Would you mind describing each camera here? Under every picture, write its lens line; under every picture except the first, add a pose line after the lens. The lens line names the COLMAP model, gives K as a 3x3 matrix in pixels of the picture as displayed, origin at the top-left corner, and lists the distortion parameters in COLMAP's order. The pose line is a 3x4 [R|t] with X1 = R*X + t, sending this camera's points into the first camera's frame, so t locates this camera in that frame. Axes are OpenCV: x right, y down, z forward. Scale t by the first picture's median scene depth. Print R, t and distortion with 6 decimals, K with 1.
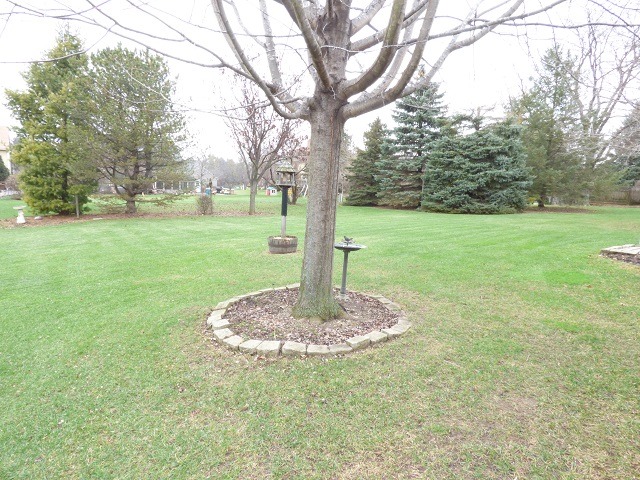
lens RADIAL K [[383.4, 0, 320.0], [0, 383.4, 240.0], [0, 0, 1]] dist [-0.009523, 0.000119]
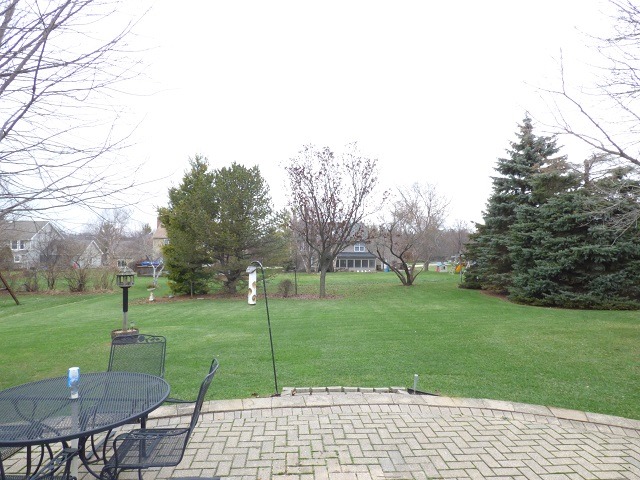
lens RADIAL K [[383.4, 0, 320.0], [0, 383.4, 240.0], [0, 0, 1]] dist [-0.009523, 0.000119]
pose [[0.830241, -0.054812, -0.554703, 0.431427], [-0.051635, 0.983312, -0.174448, -0.044546], [0.555008, 0.173475, 0.813556, 0.155666]]
